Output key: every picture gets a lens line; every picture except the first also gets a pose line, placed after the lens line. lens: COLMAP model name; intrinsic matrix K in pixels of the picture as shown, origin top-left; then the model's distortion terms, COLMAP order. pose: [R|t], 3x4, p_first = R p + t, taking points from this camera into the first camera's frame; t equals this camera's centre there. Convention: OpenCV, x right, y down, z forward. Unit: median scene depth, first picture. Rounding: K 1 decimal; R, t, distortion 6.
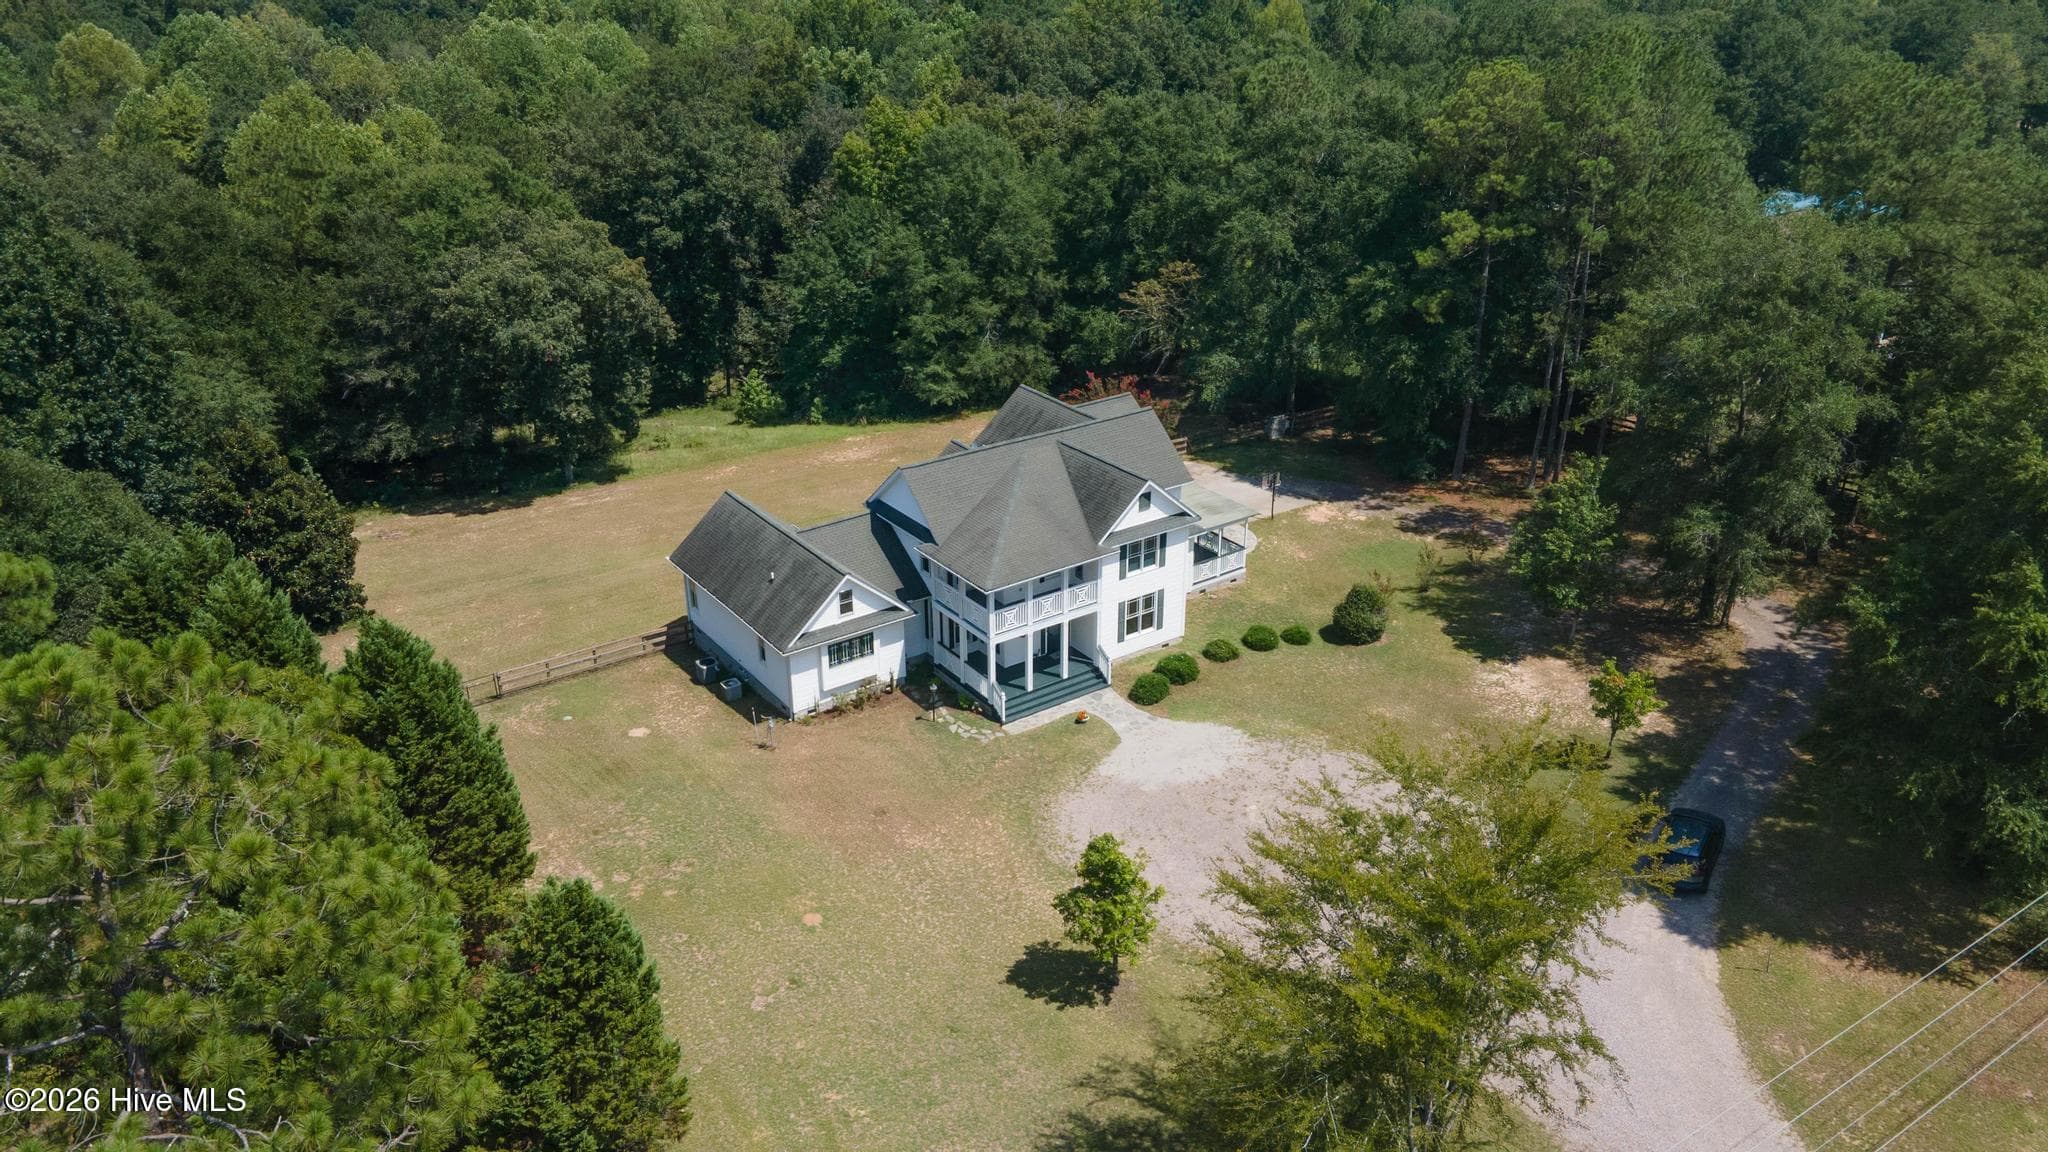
lens RADIAL K [[1496.6, 0, 1024.0], [0, 1496.6, 576.0], [0, 0, 1]] dist [0.038528, -0.001019]
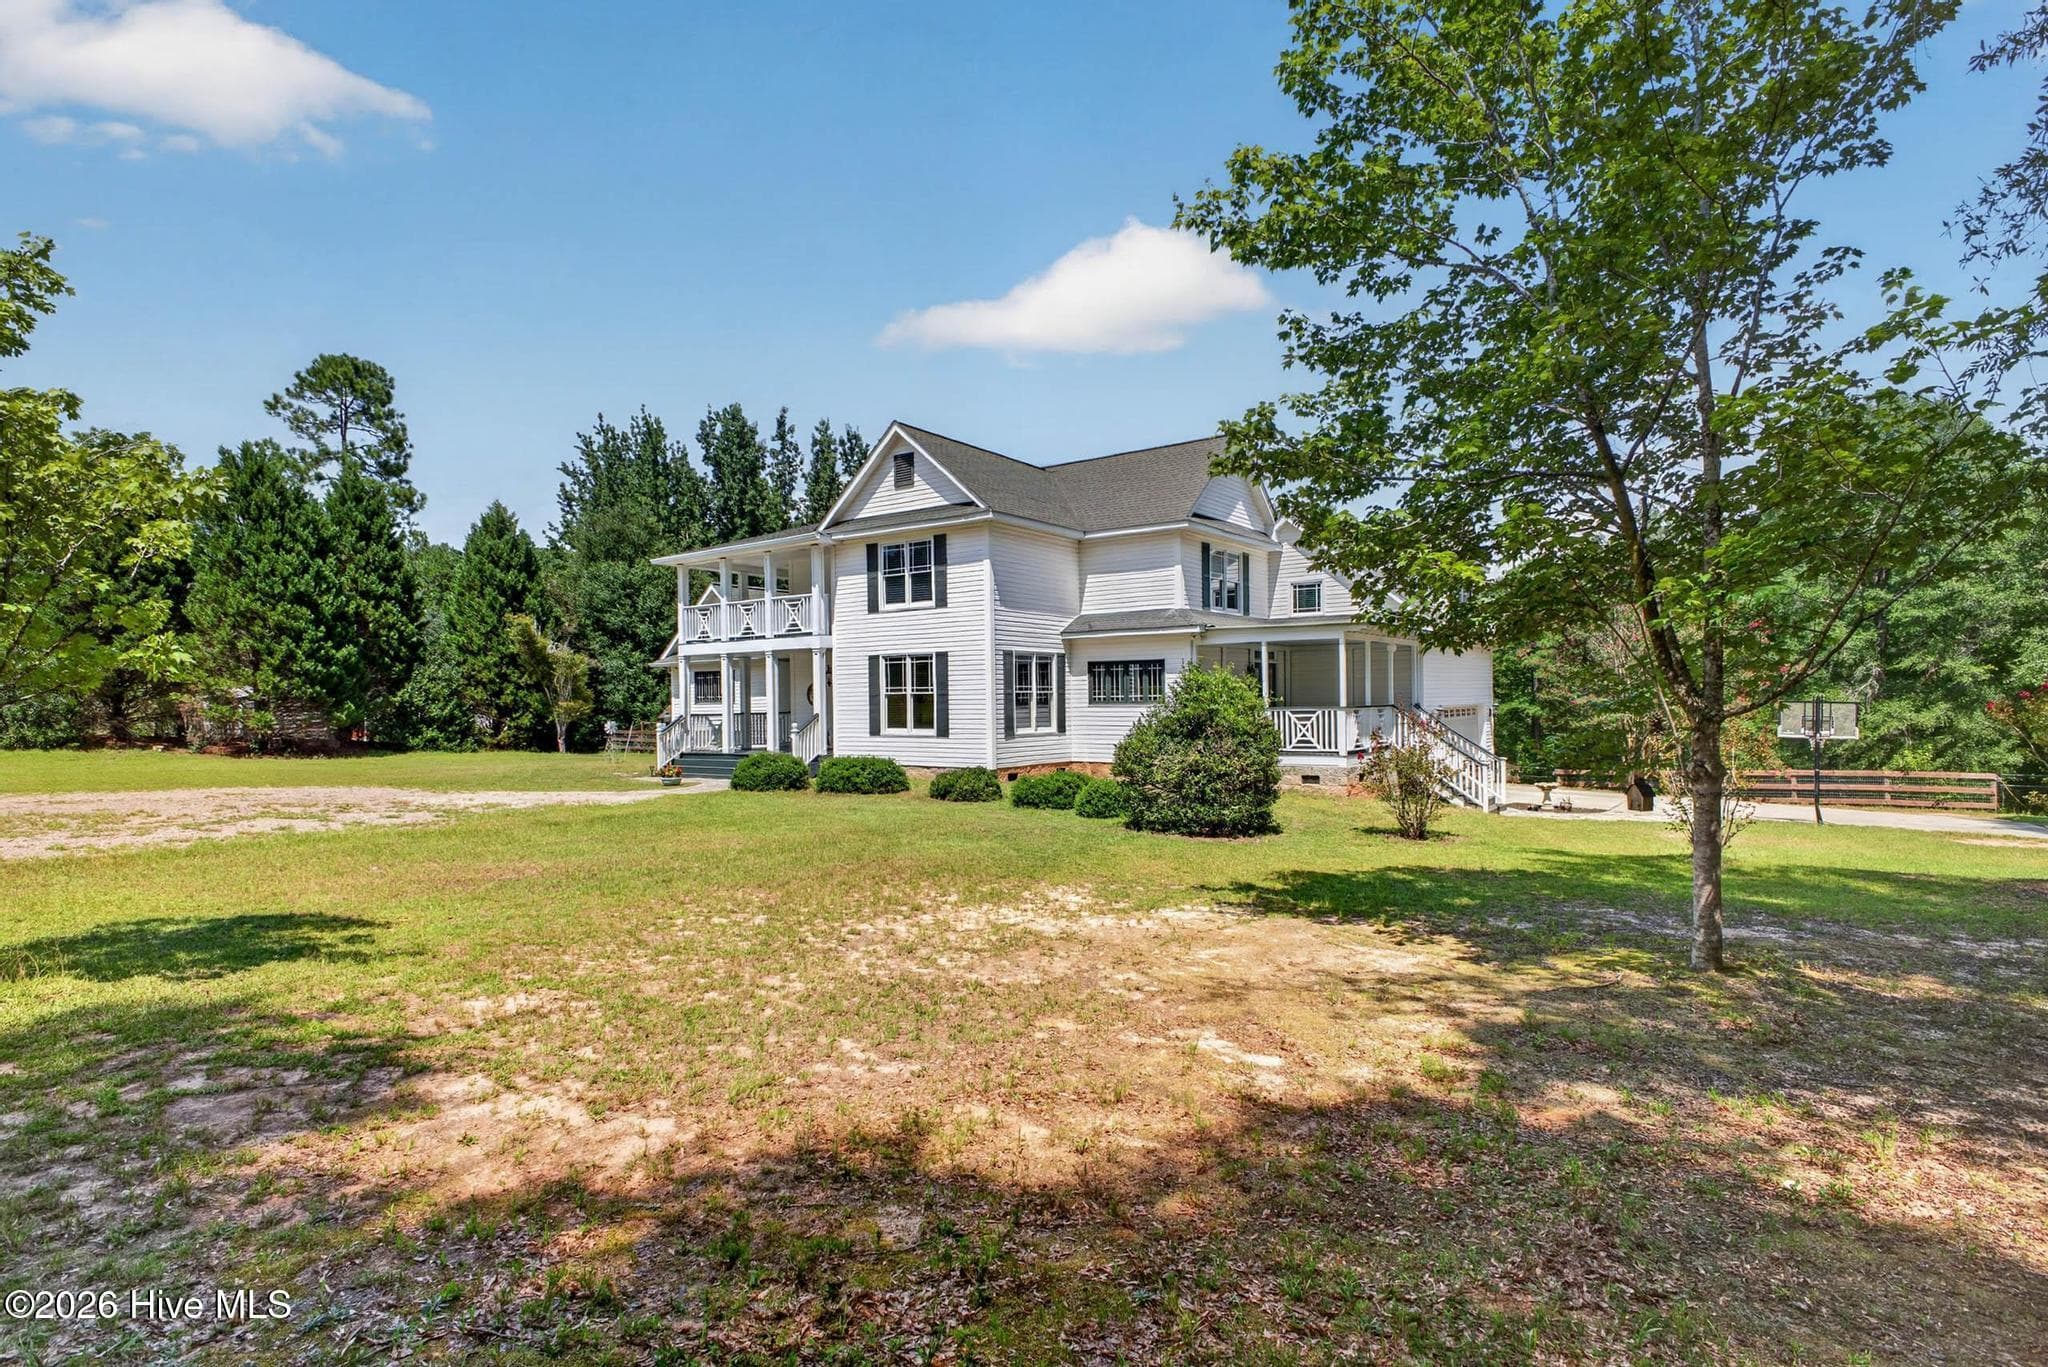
lens RADIAL K [[1034.4, 0, 1032.7], [0, 1034.4, 692.5], [0, 0, 1]] dist [0.000161, 0.000145]
pose [[0.335589, -0.005200, -0.941994, 0.465187], [-0.389014, 0.909969, -0.143611, 0.064439], [0.857932, 0.414643, 0.303353, 0.954896]]
